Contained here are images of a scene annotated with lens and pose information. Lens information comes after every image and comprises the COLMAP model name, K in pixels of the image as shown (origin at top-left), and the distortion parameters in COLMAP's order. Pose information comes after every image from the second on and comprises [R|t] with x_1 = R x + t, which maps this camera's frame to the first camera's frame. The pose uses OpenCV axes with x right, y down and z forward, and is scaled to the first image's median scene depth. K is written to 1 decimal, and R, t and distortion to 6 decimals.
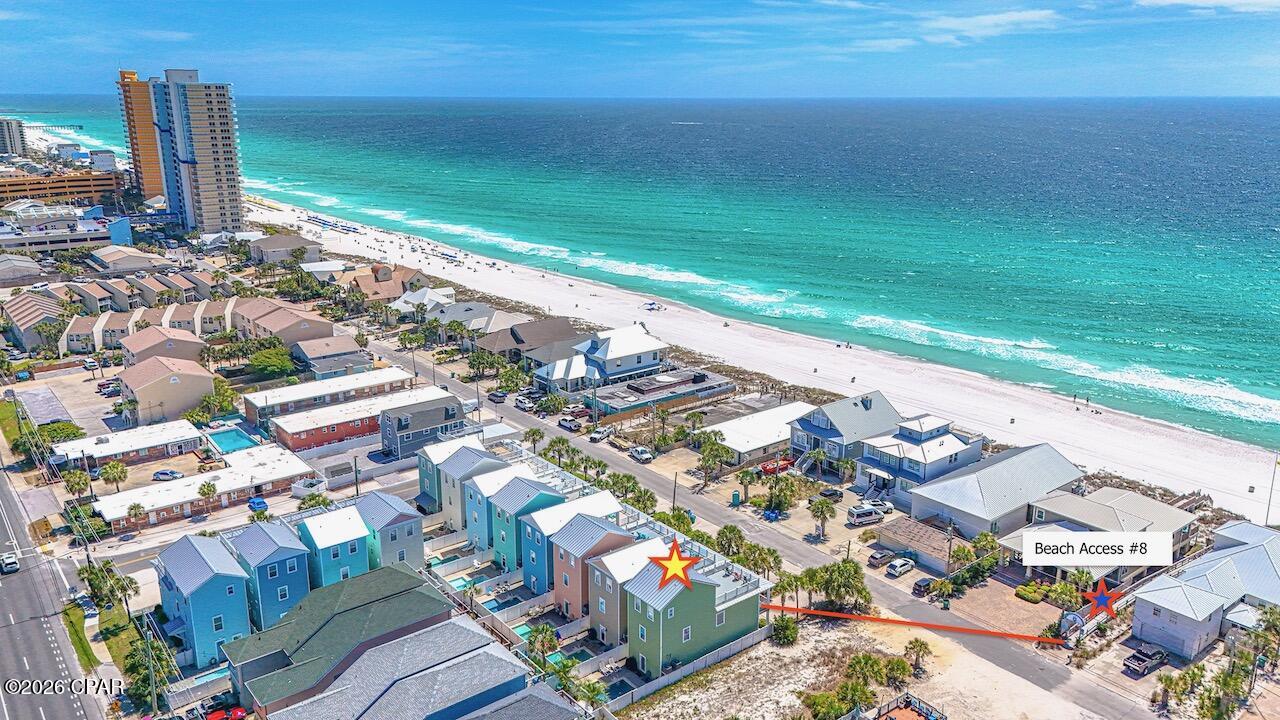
lens RADIAL K [[941.6, 0, 635.8], [0, 941.6, 359.4], [0, 0, 1]] dist [0.072548, -0.057636]
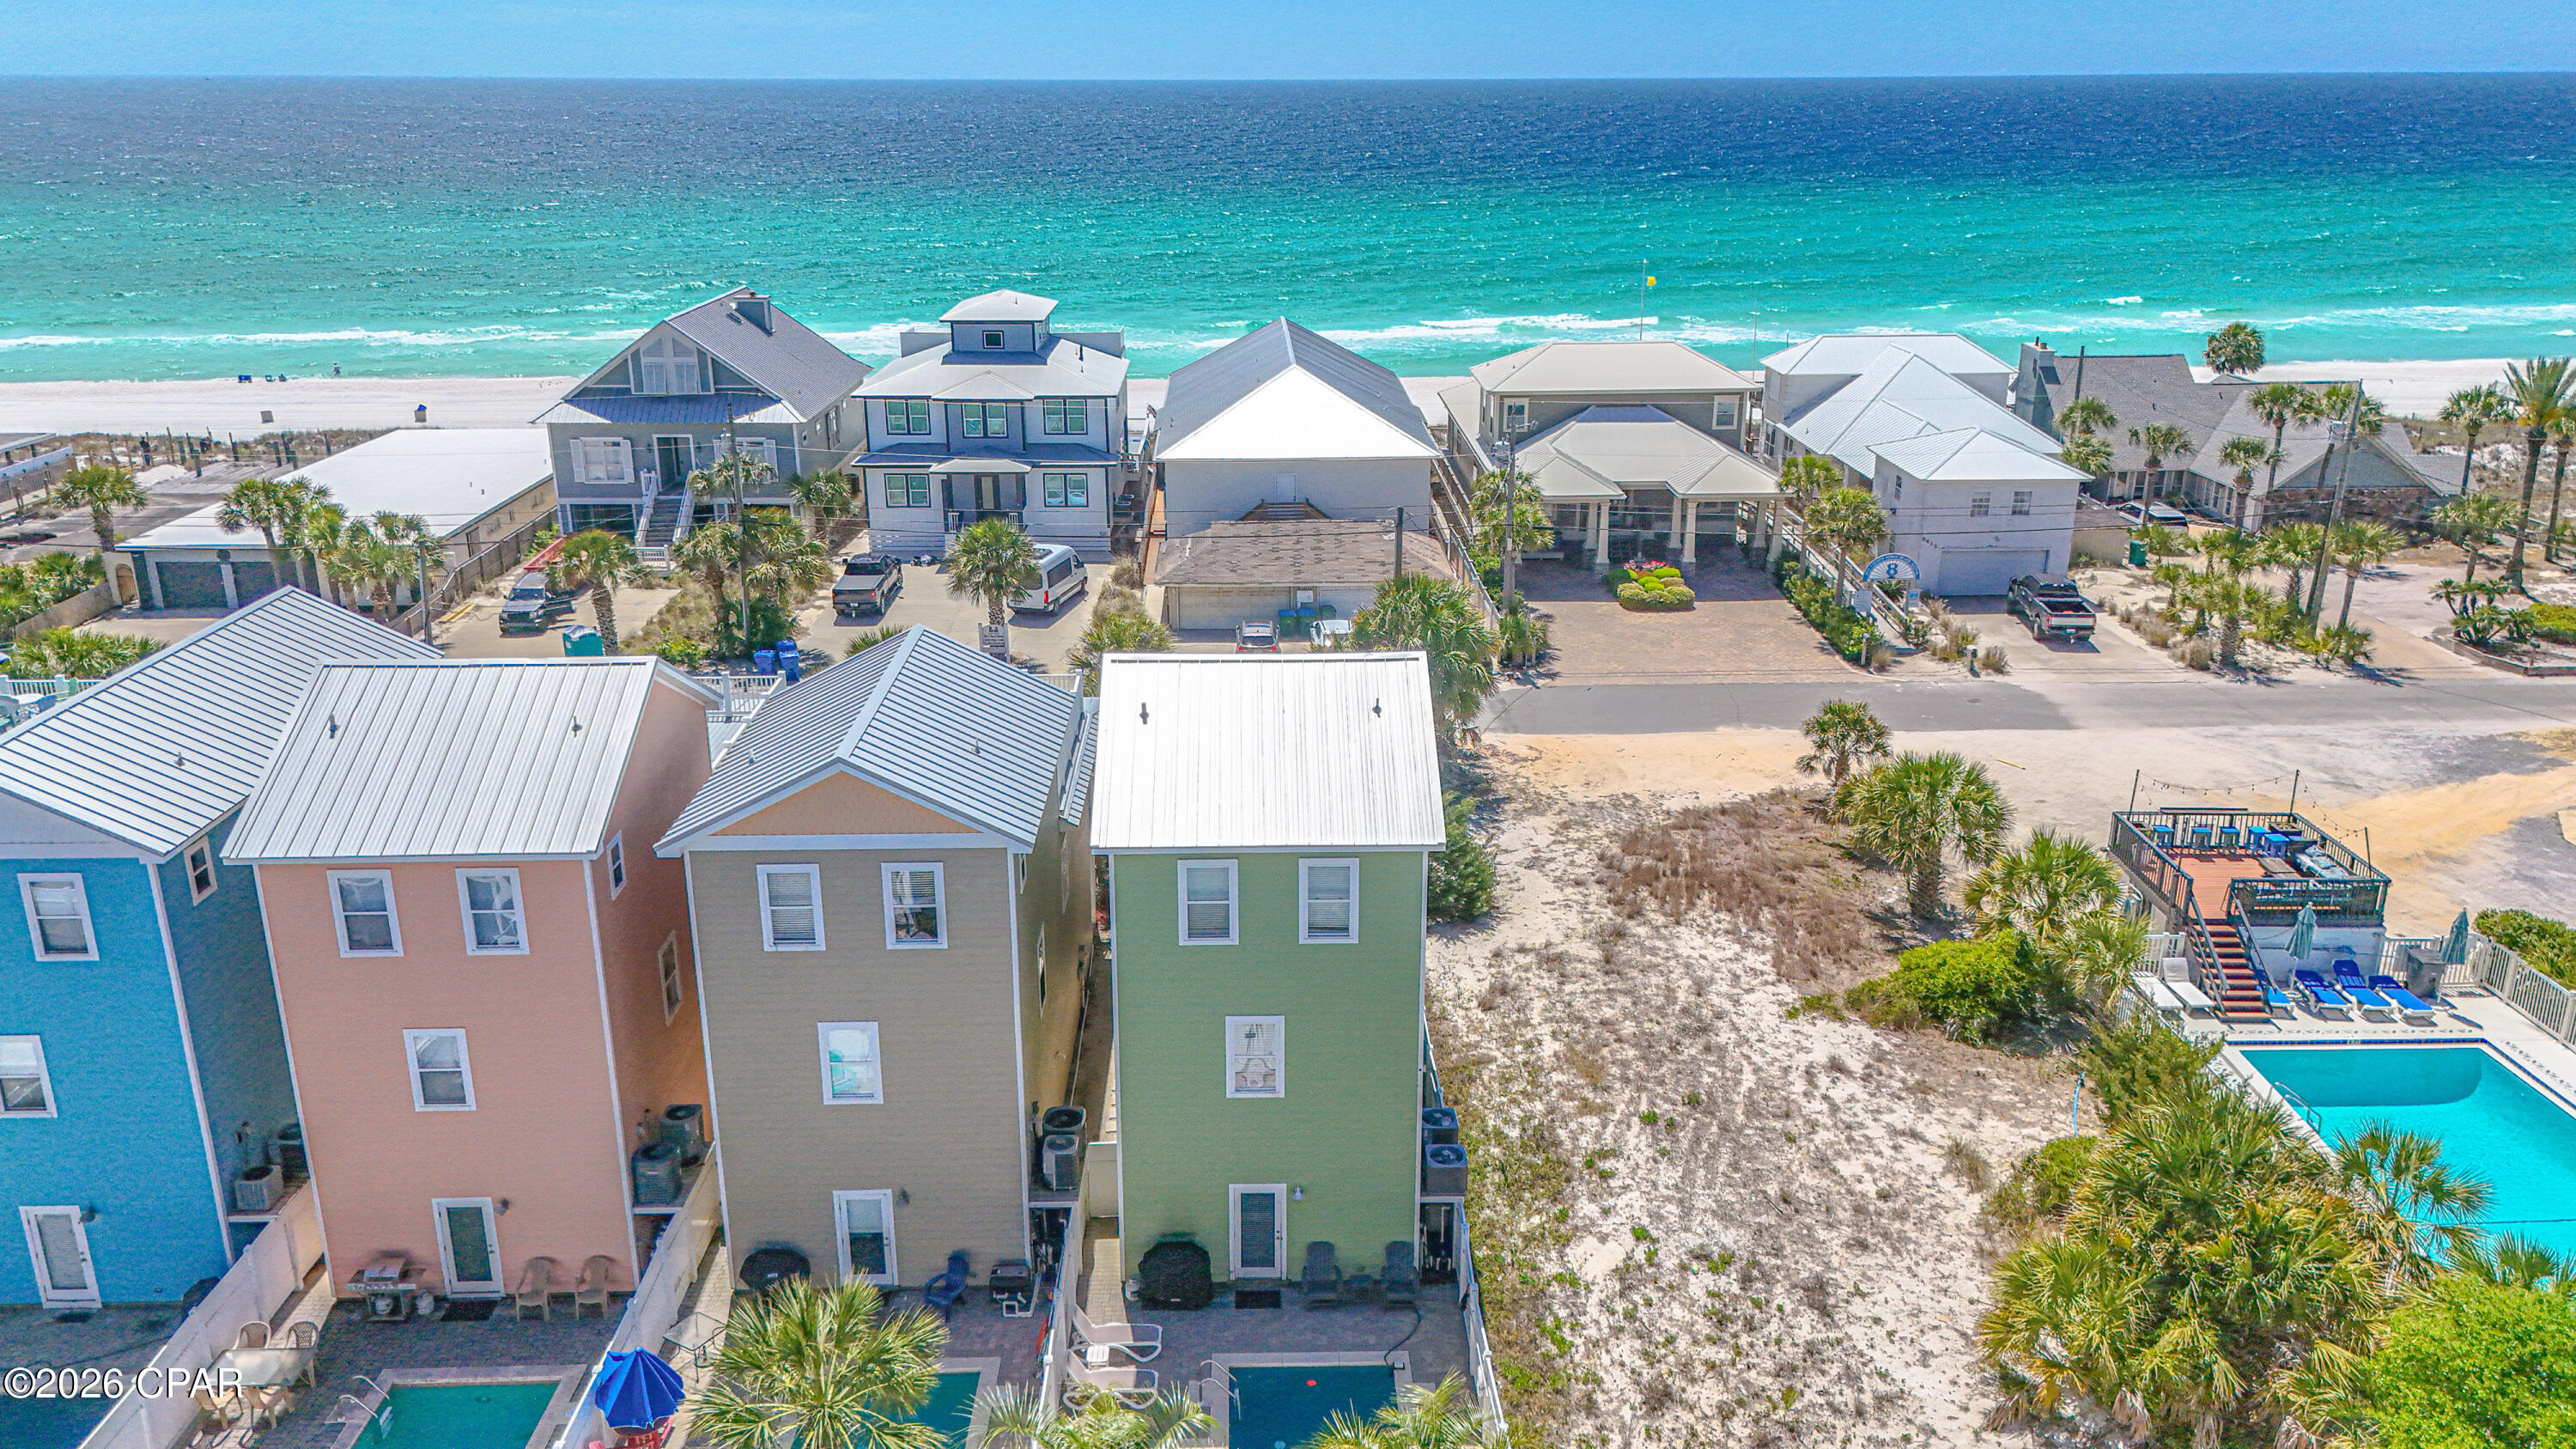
lens RADIAL K [[1895.3, 0, 1285.0], [0, 1895.3, 713.3], [0, 0, 1]] dist [0.072548, -0.057636]
pose [[0.602702, -0.255665, 0.755900, -0.123853], [0.218831, 0.963923, 0.151543, 0.095928], [-0.767374, 0.074079, 0.636906, 0.415292]]
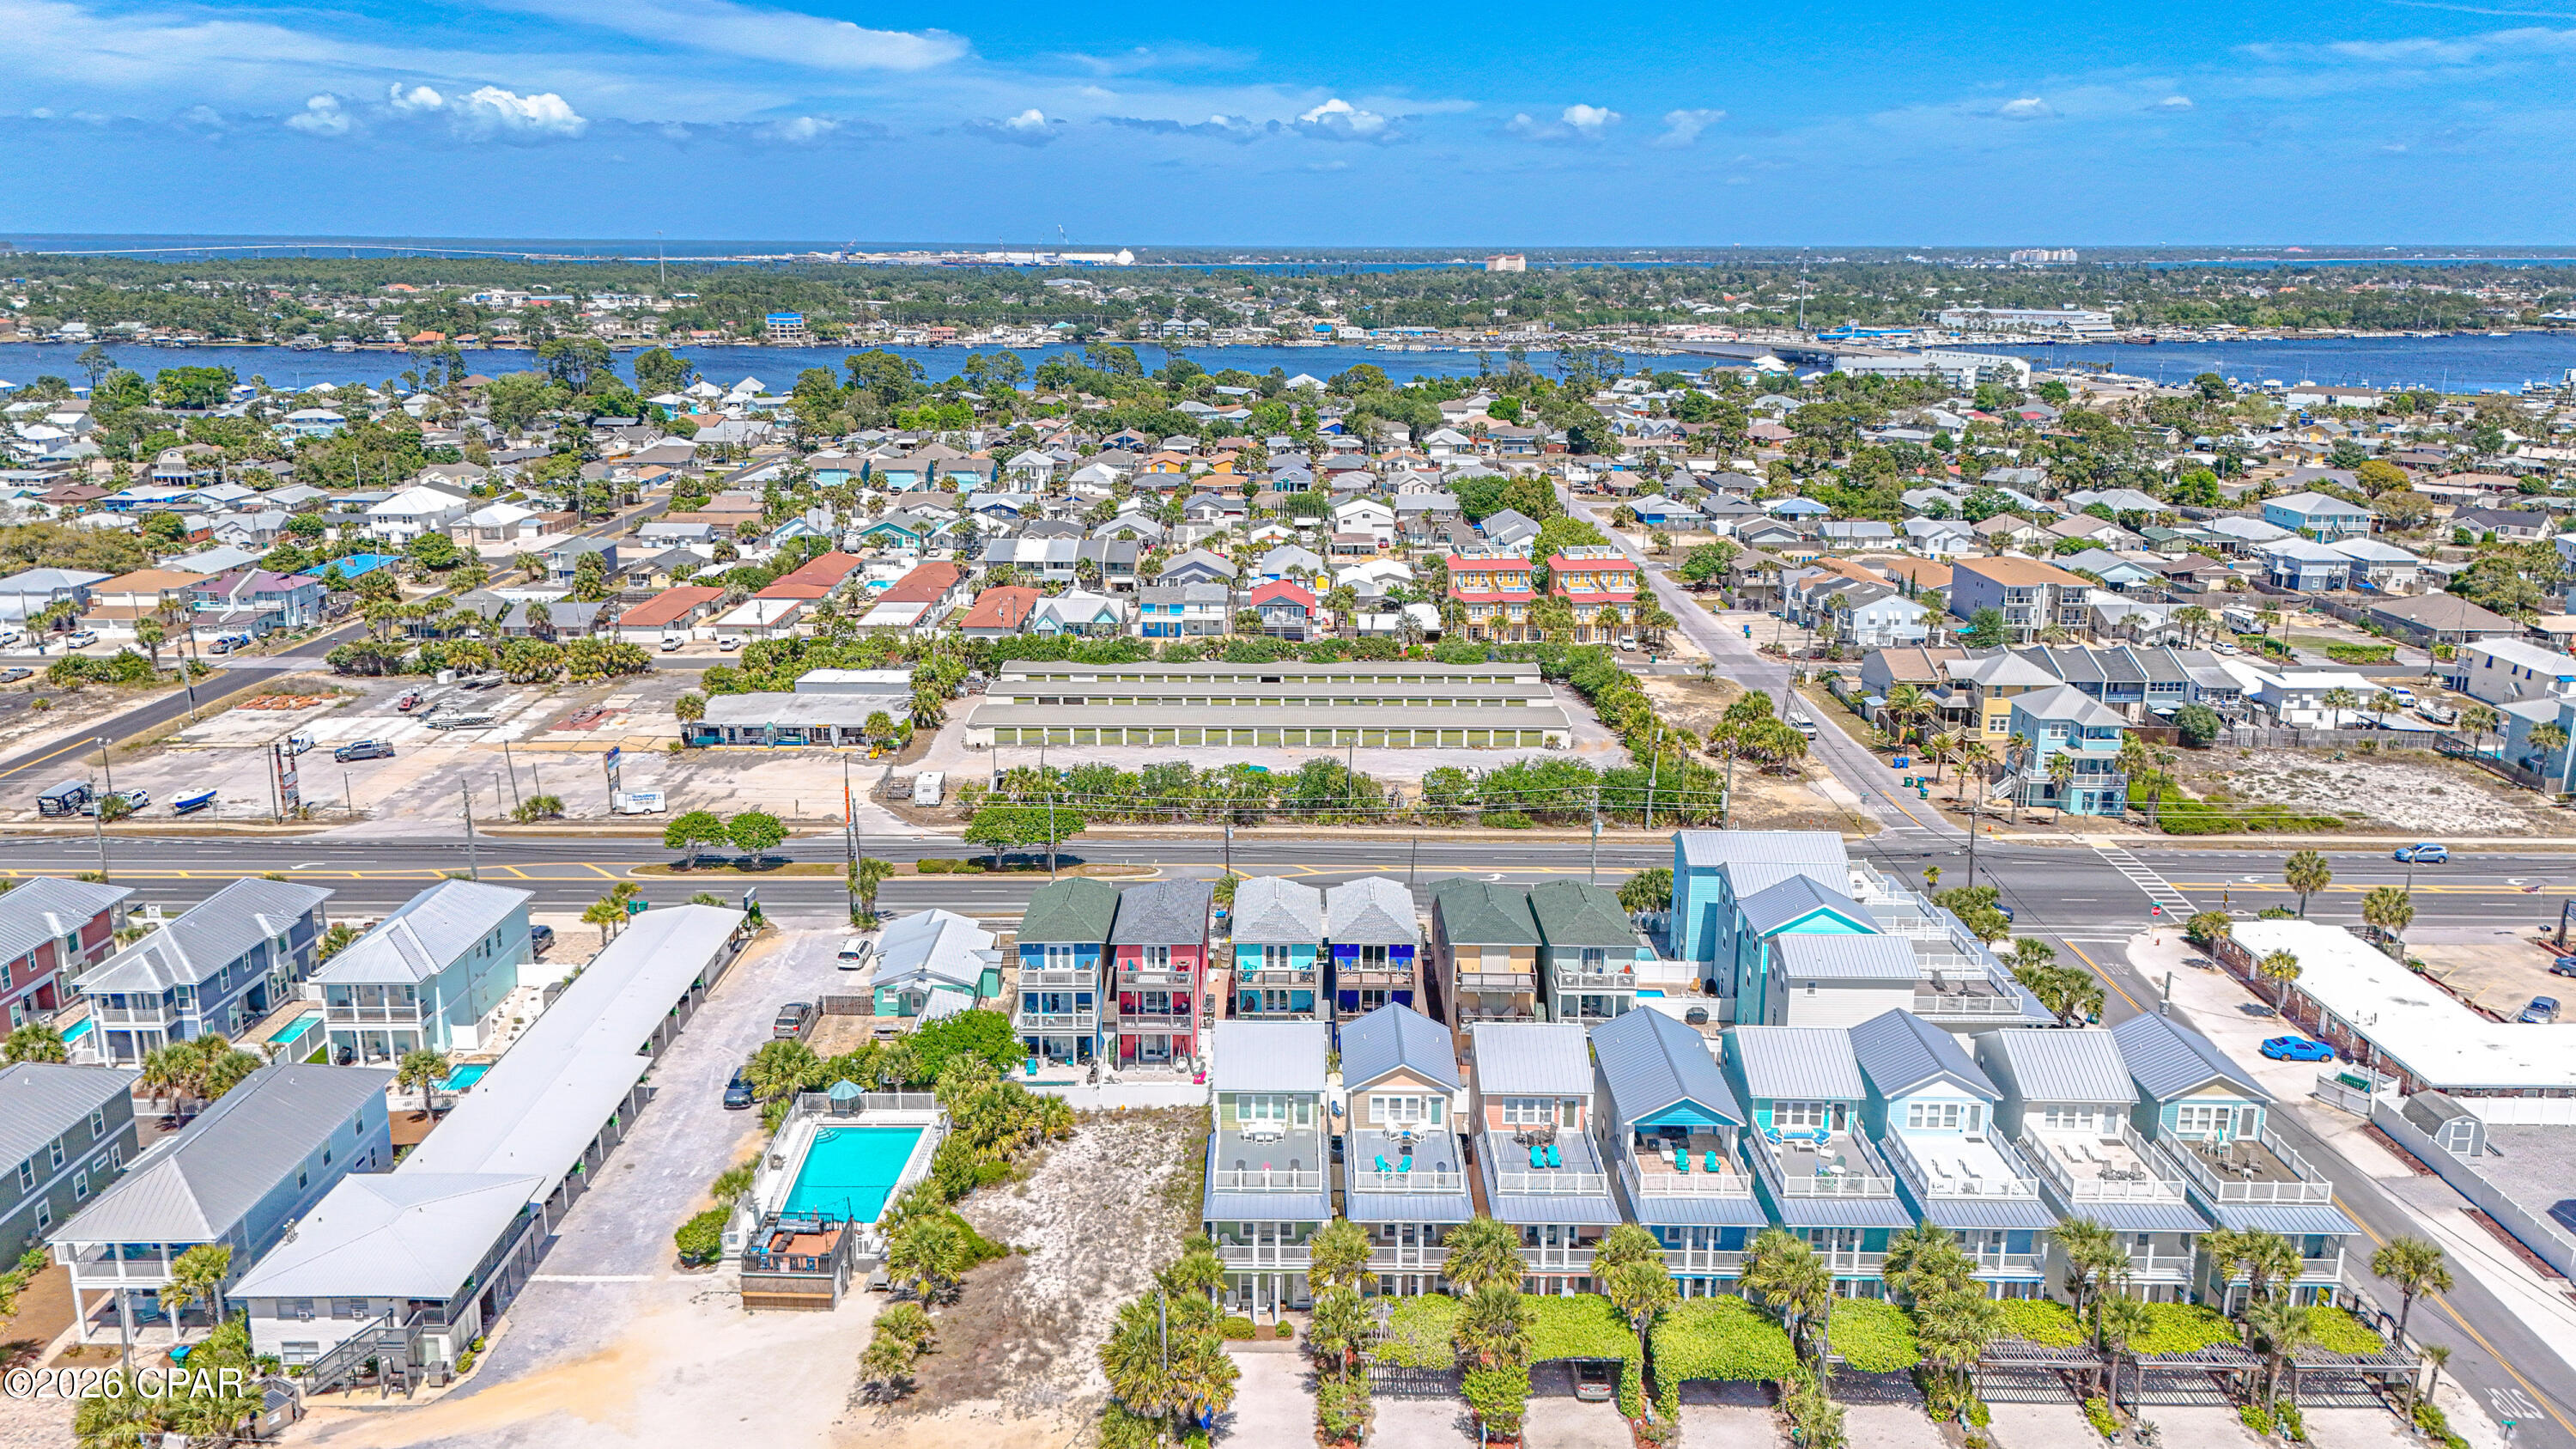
lens RADIAL K [[1895.3, 0, 1288.1], [0, 1895.3, 712.5], [0, 0, 1]] dist [0.072548, -0.057636]
pose [[-0.619585, 0.186665, -0.762411, 0.431374], [-0.217886, 0.892238, 0.395520, -0.188207], [0.754082, 0.411177, -0.512146, 0.794045]]
